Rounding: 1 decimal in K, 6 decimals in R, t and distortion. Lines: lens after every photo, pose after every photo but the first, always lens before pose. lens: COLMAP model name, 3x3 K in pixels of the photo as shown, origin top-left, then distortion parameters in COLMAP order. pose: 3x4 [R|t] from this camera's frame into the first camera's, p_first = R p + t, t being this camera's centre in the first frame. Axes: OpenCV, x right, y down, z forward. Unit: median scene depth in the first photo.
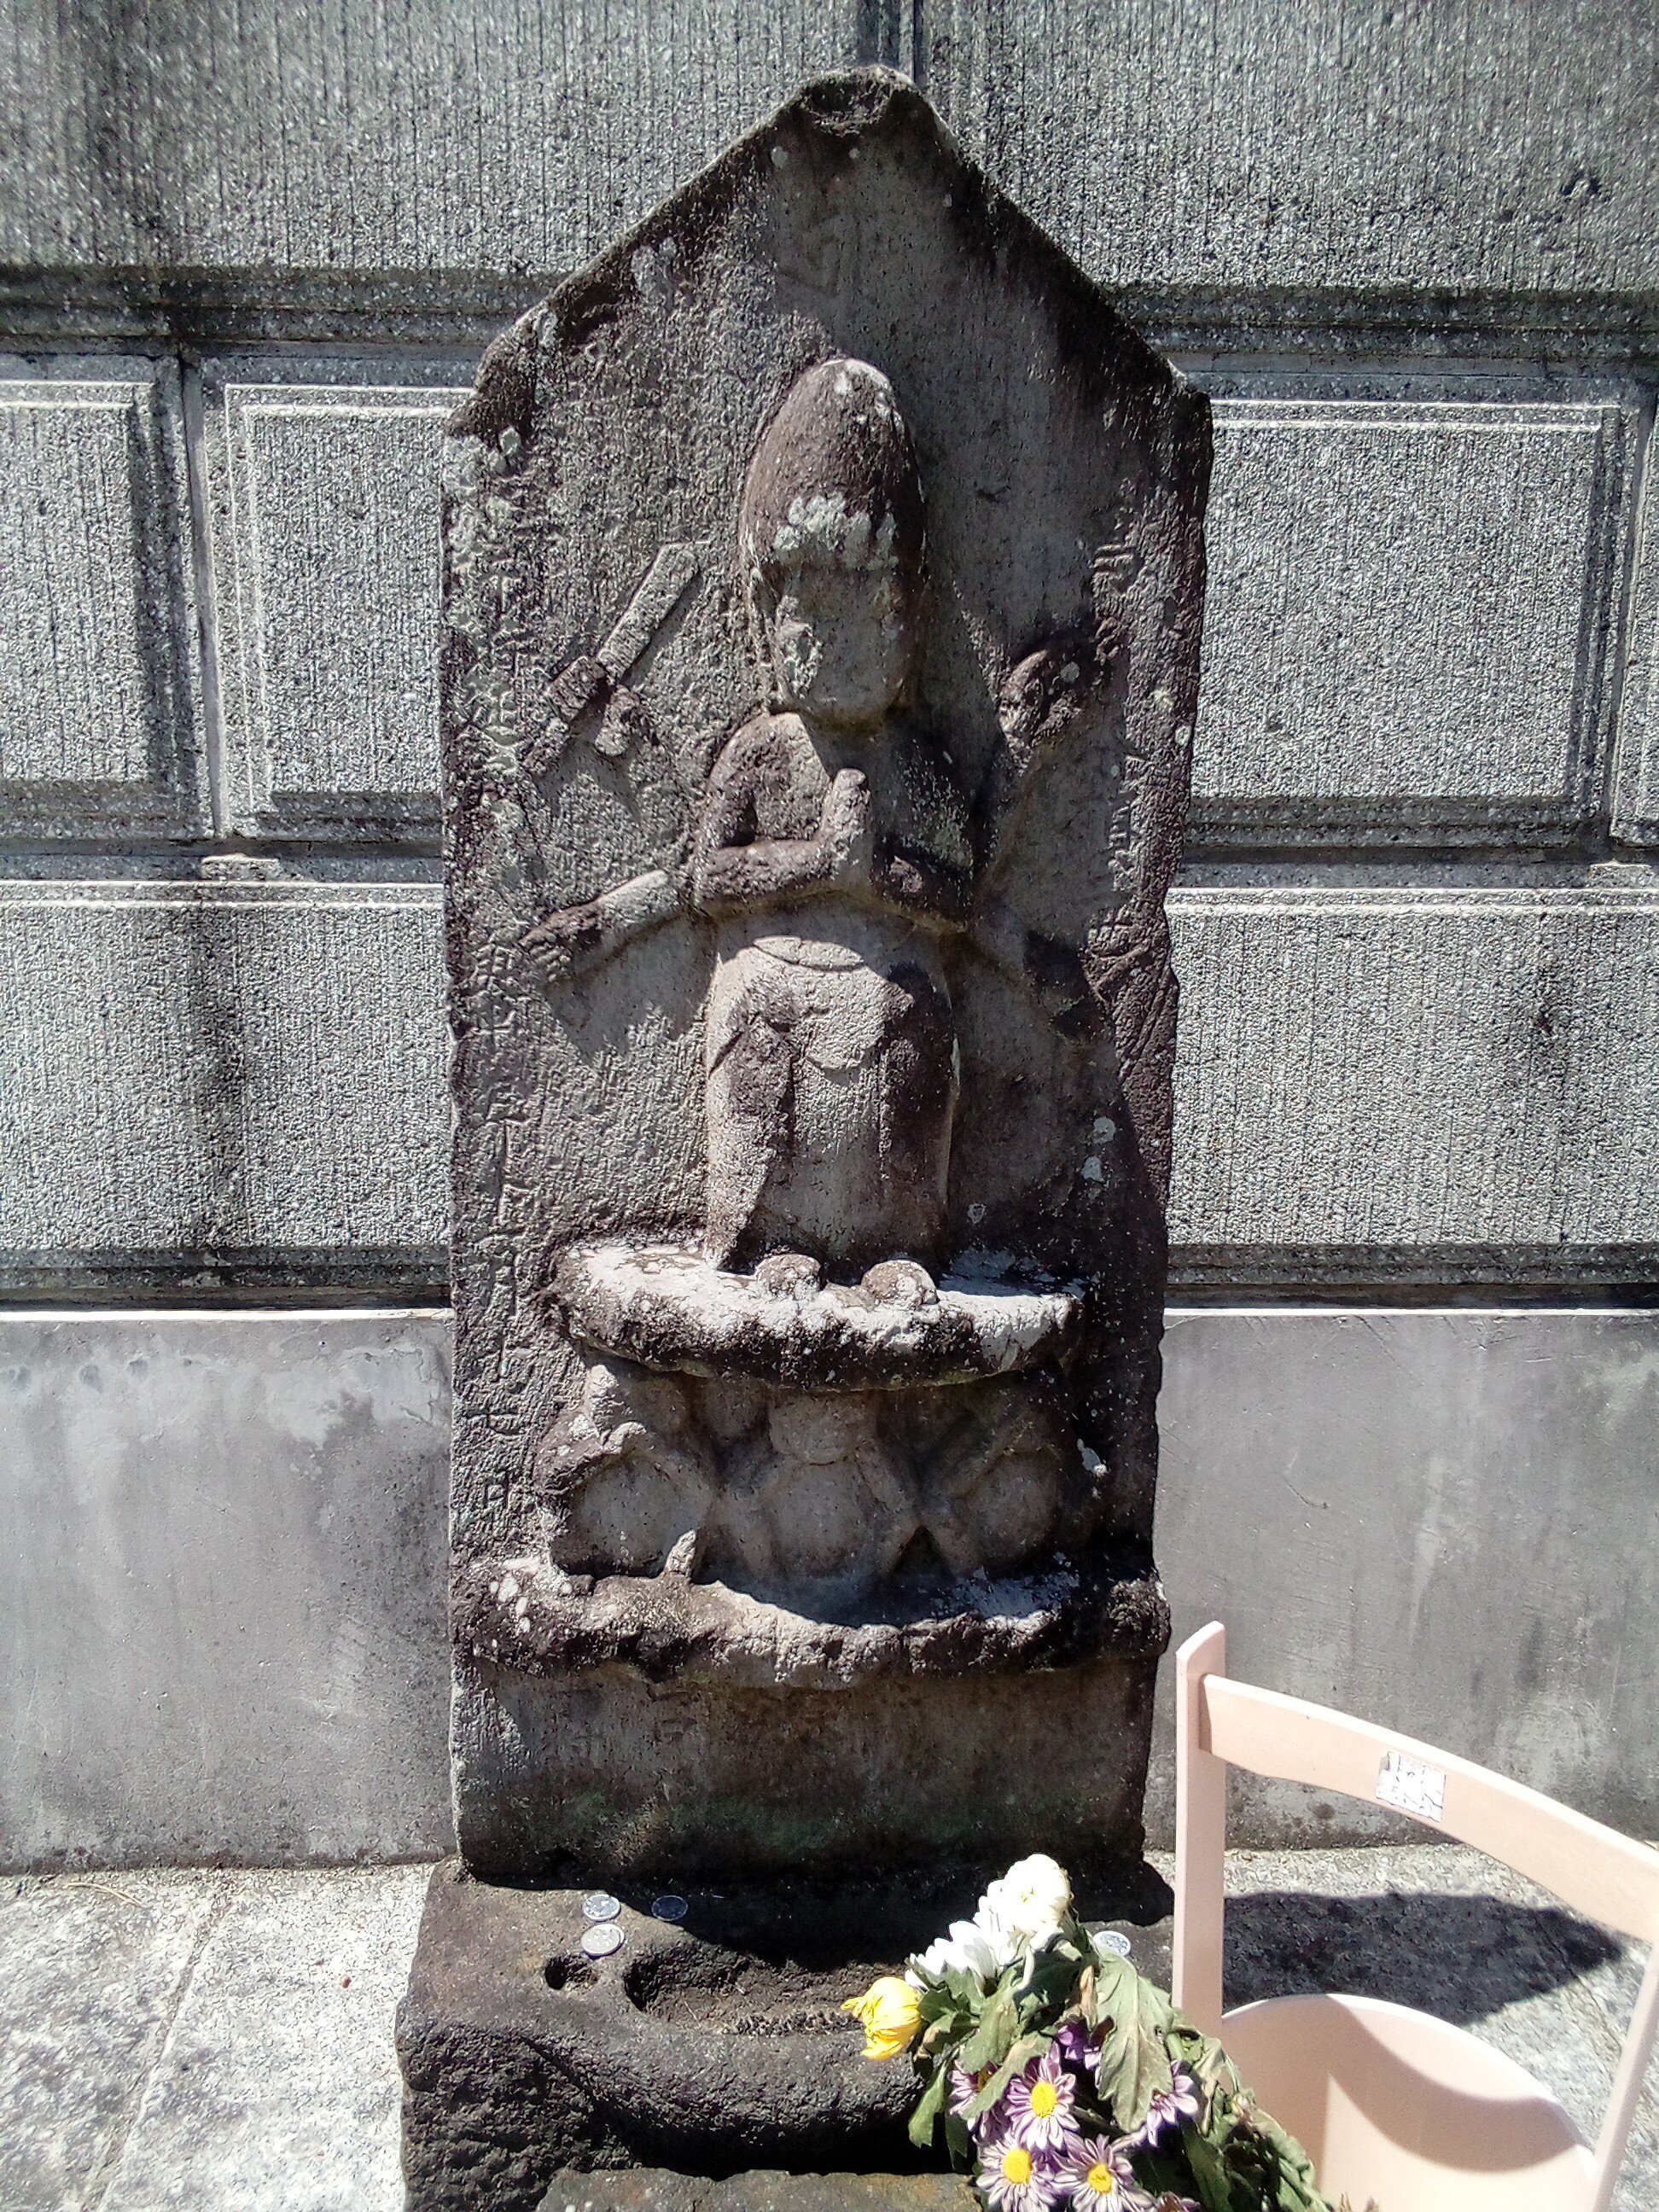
lens RADIAL K [[1778.3, 0, 843.8], [0, 1778.3, 1094.9], [0, 0, 1]] dist [0.076860, -0.146327]
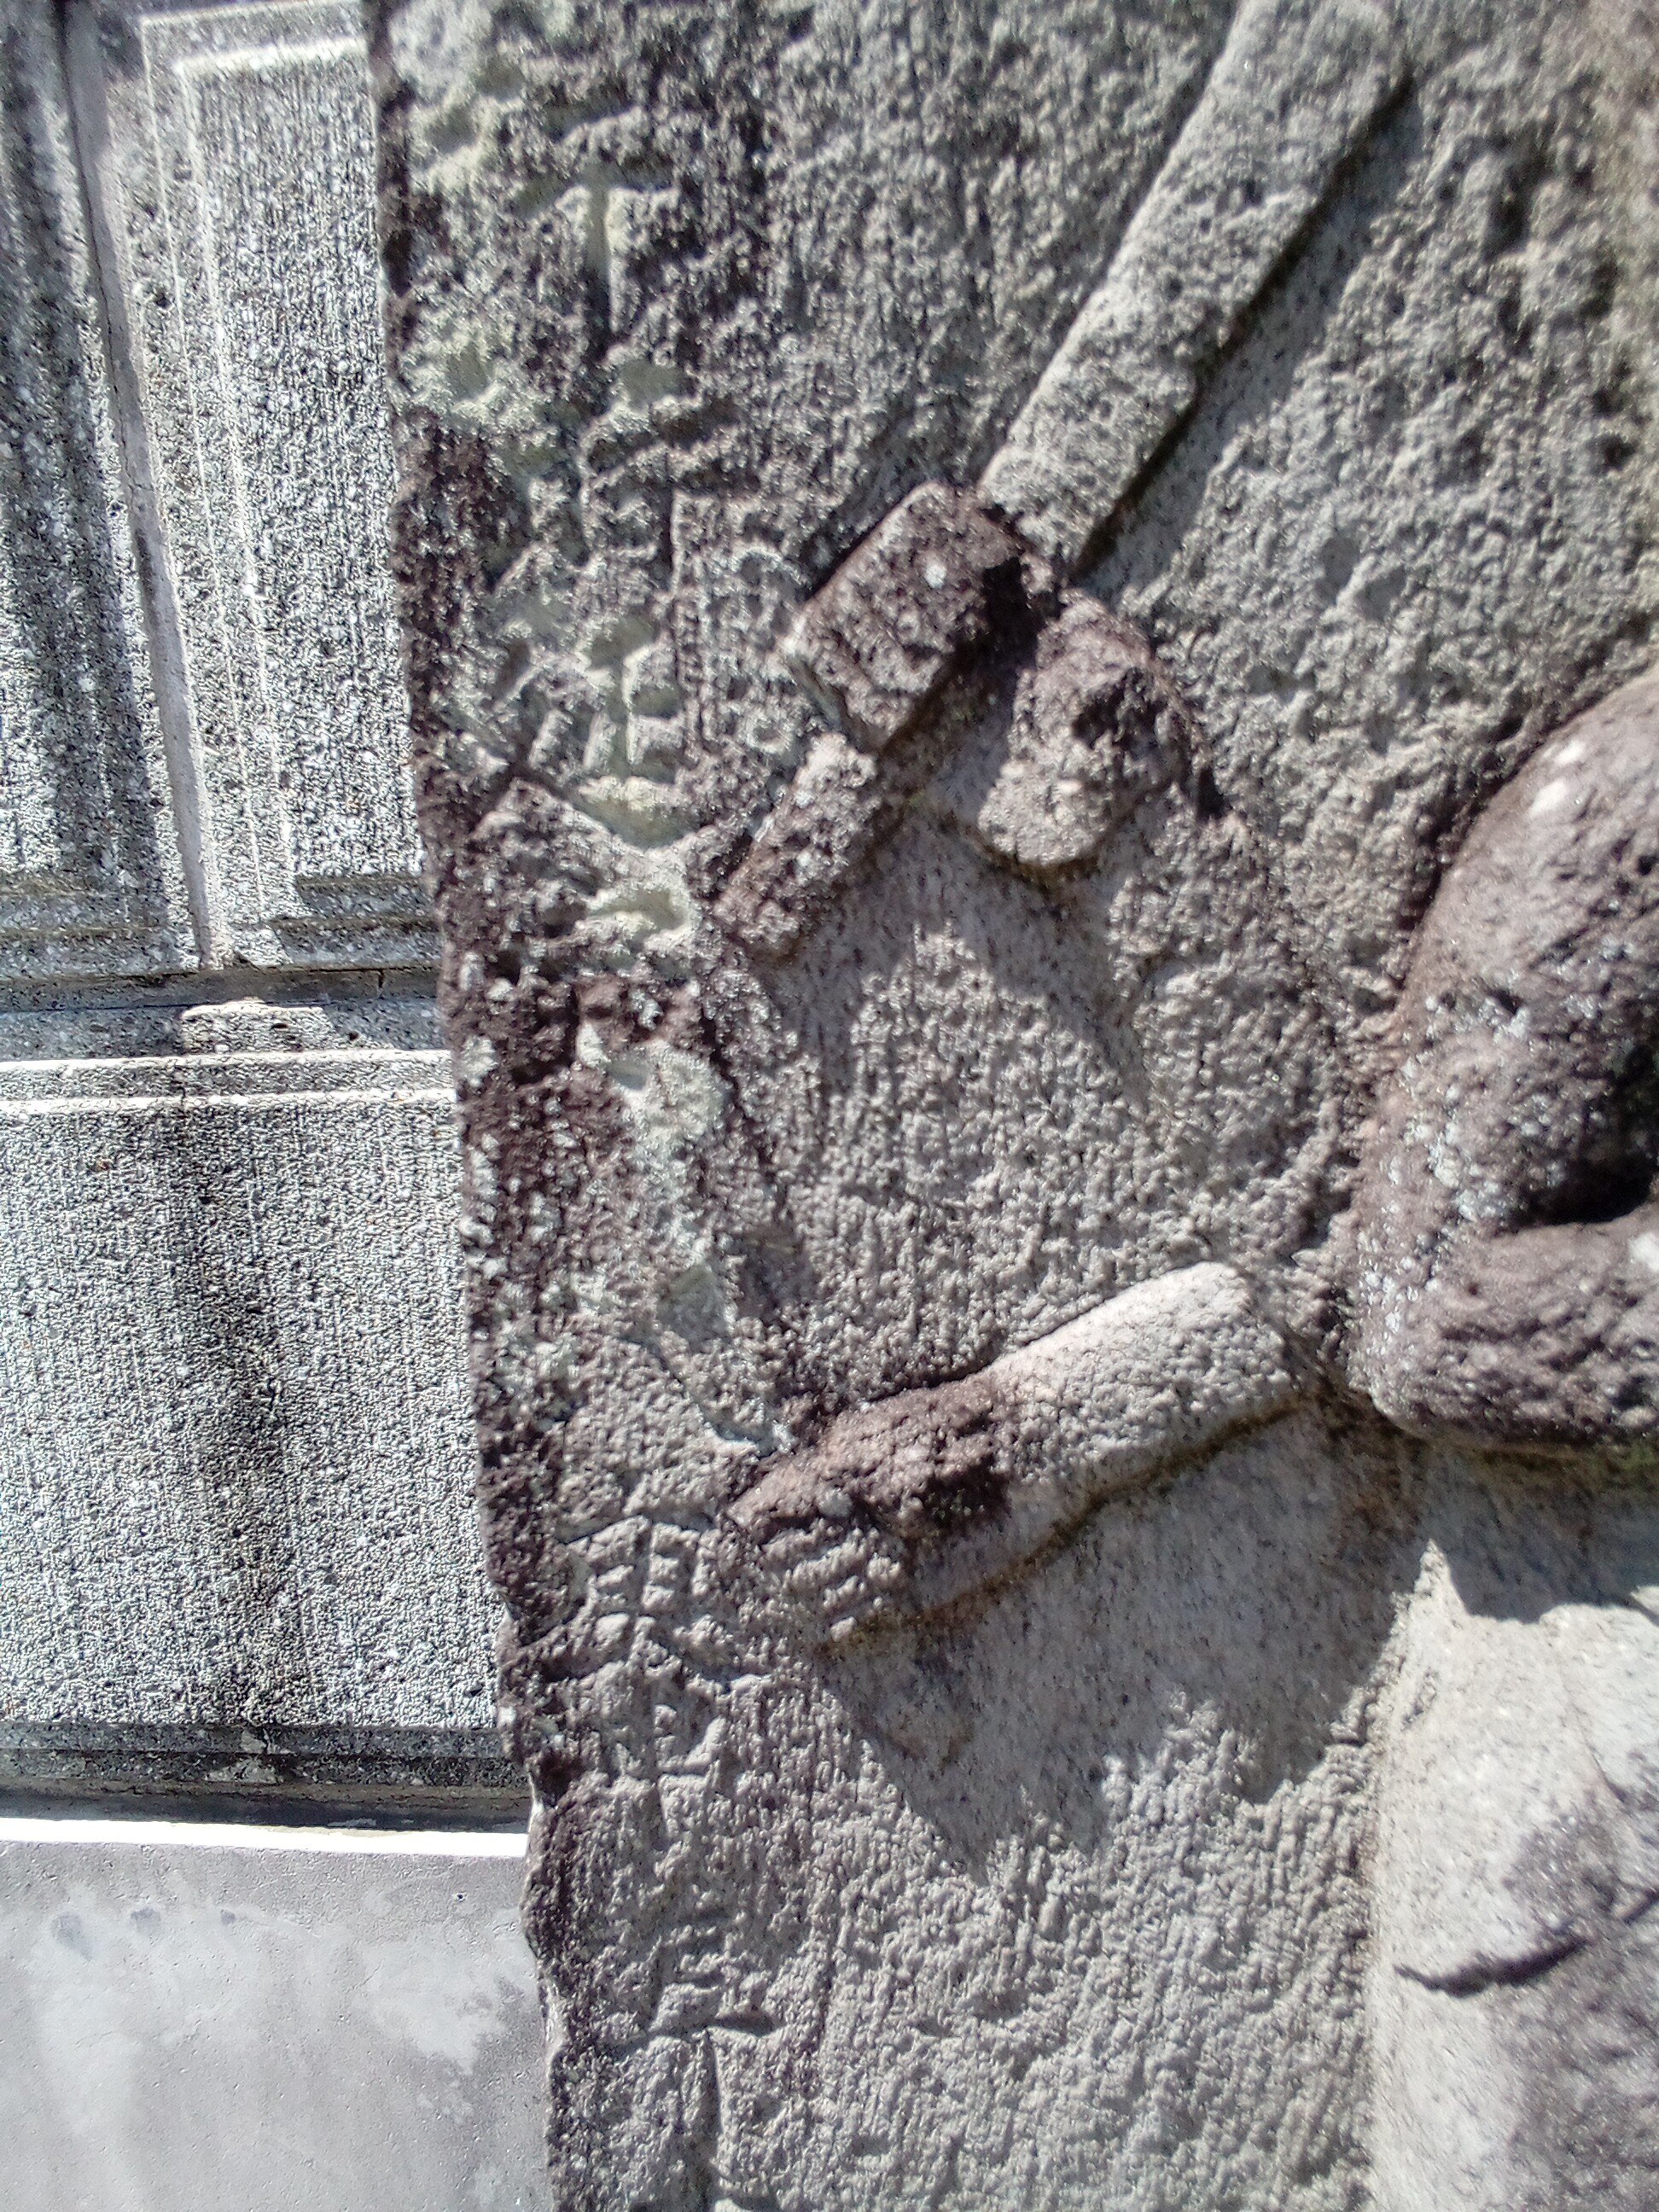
lens RADIAL K [[1778.3, 0, 843.8], [0, 1778.3, 1094.9], [0, 0, 1]] dist [0.076860, -0.146327]
pose [[0.982834, -0.019433, -0.183463, -0.108785], [0.026024, 0.999097, 0.033582, -0.162259], [0.182645, -0.037780, 0.982453, 0.719949]]
